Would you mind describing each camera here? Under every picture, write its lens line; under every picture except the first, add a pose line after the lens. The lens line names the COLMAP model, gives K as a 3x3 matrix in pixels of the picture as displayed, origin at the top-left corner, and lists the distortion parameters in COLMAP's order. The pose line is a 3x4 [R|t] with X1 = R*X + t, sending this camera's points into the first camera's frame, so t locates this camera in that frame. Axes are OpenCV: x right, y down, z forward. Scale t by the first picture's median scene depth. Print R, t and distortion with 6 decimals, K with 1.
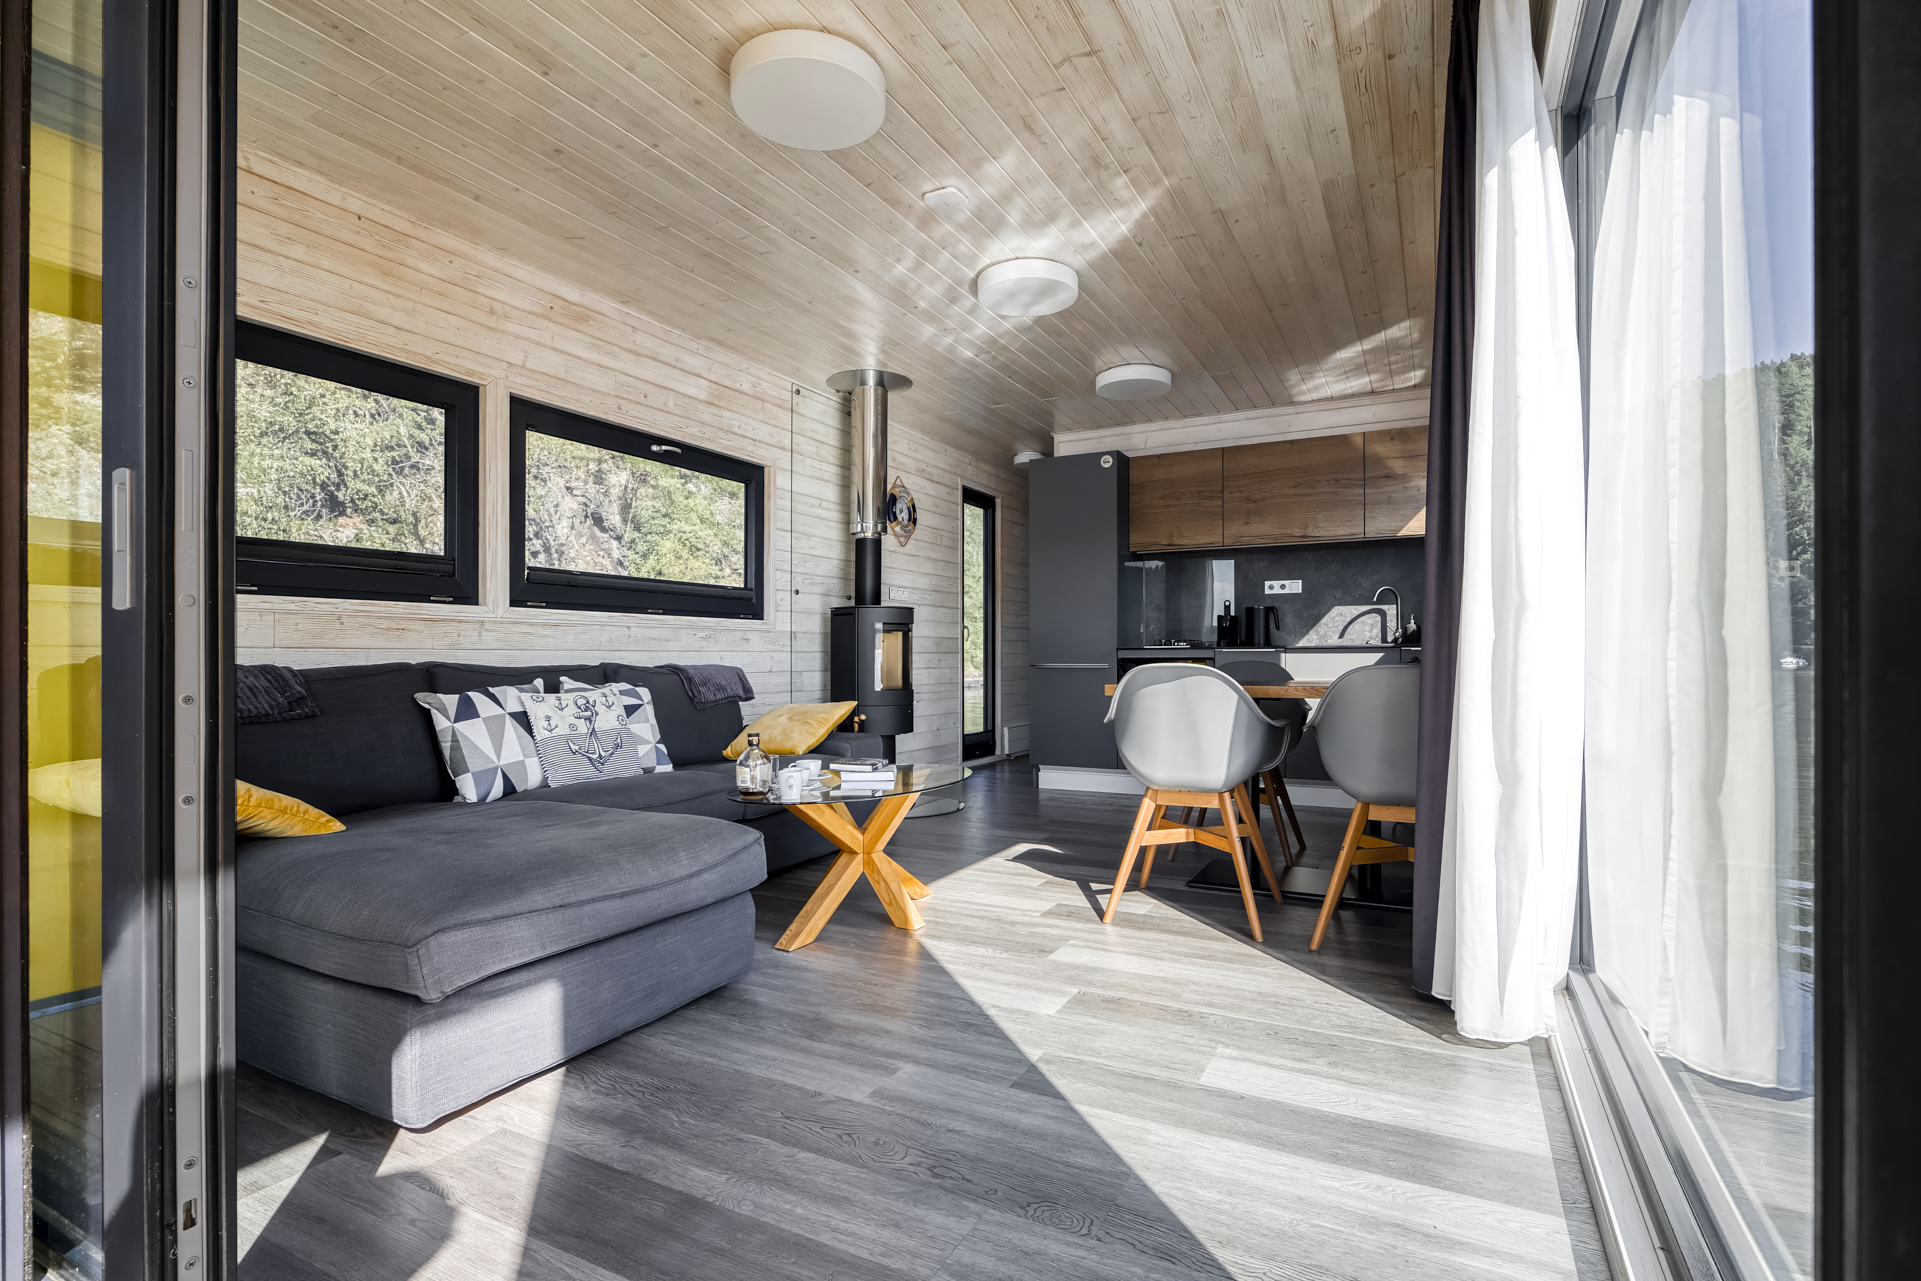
lens RADIAL K [[880.4, 0, 1039.8], [0, 880.4, 655.9], [0, 0, 1]] dist [-0.013888, 0.001538]
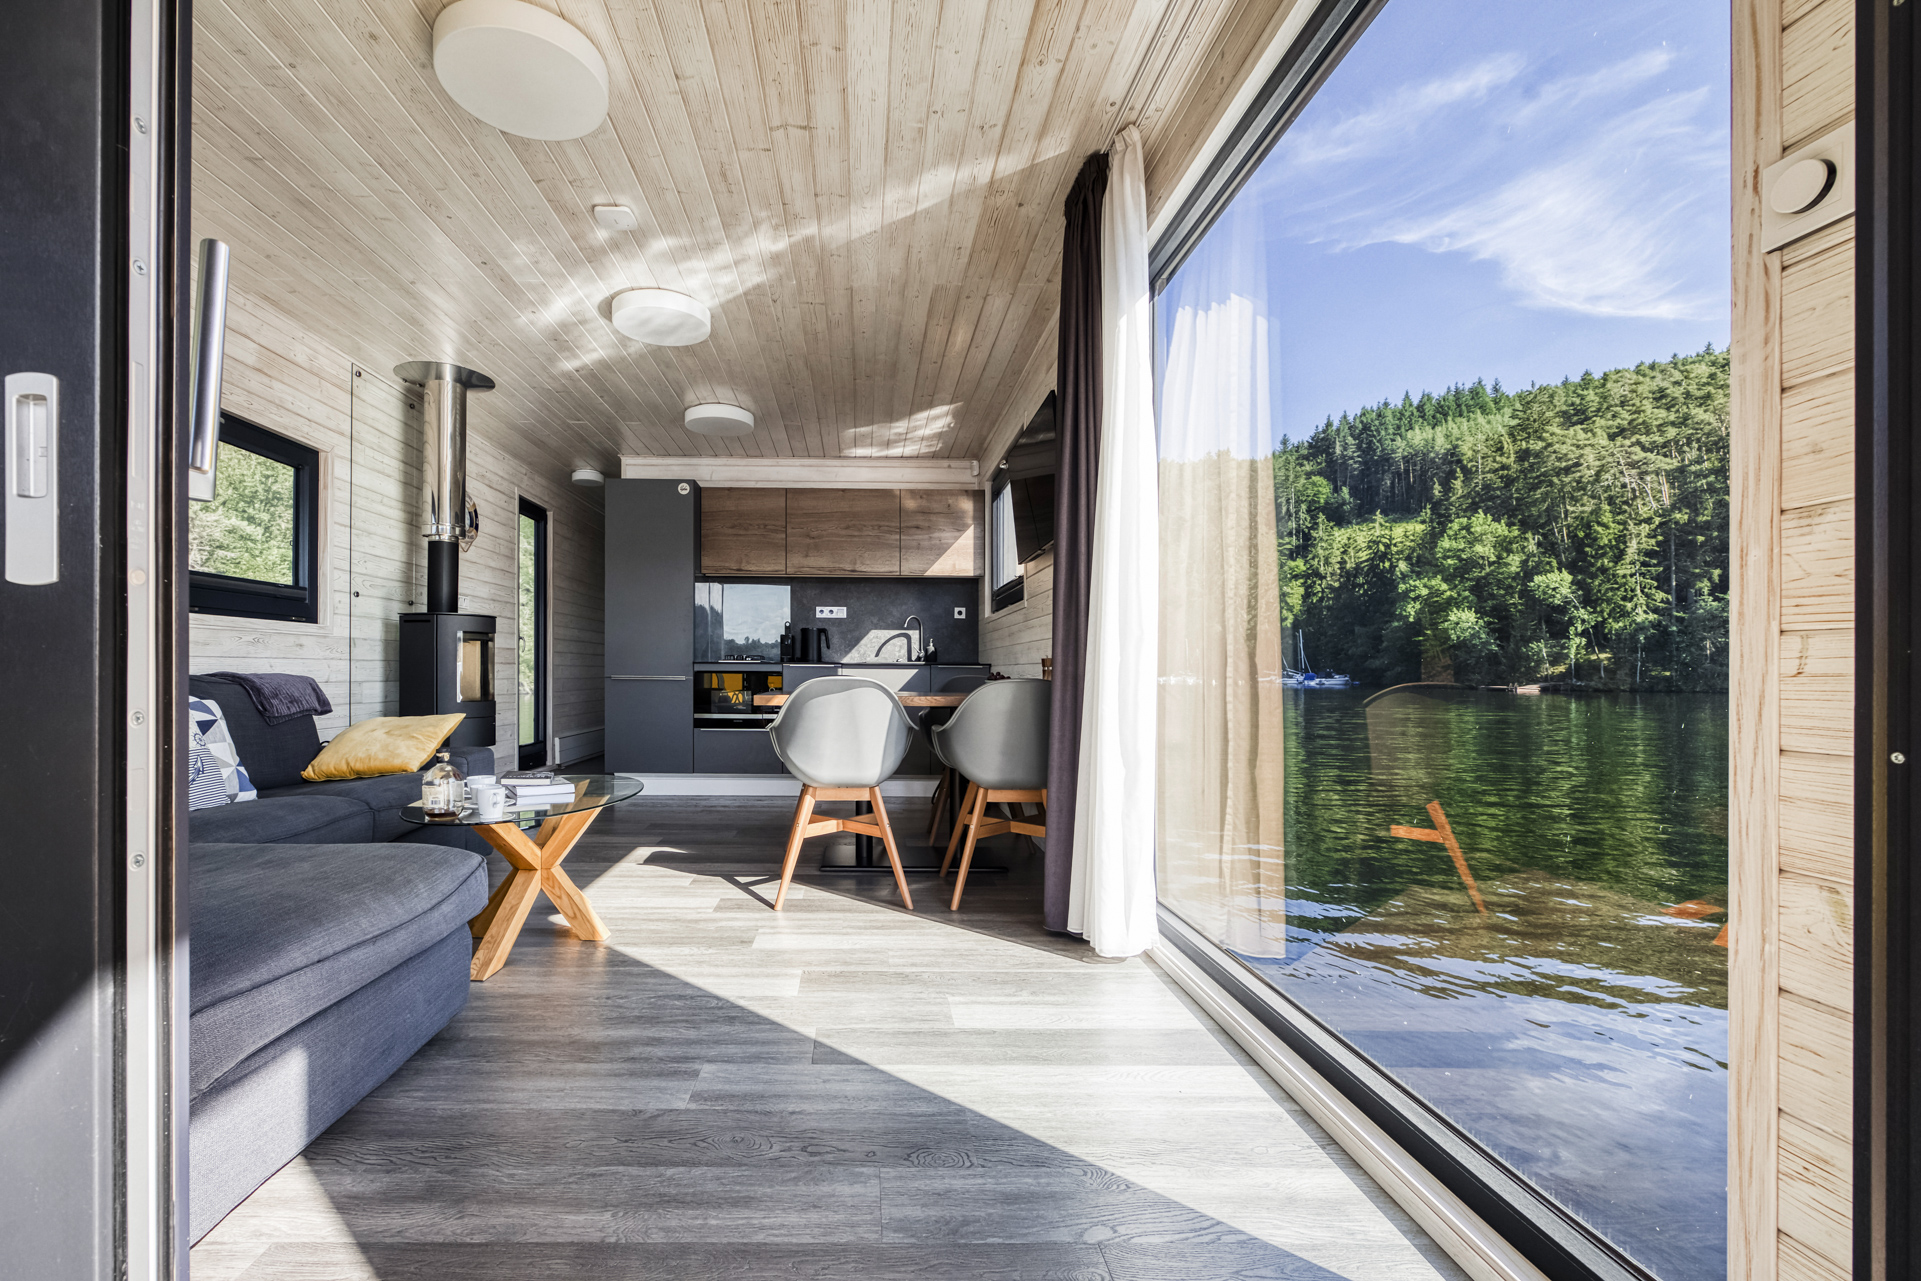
lens RADIAL K [[776.9, 0, 913.3], [0, 776.9, 669.0], [0, 0, 1]] dist [-0.008095, 0.000813]
pose [[0.892579, 0.013272, 0.450695, -0.202060], [-0.012639, 0.999910, -0.004415, 0.001768], [-0.450713, -0.001755, 0.892667, 0.046451]]
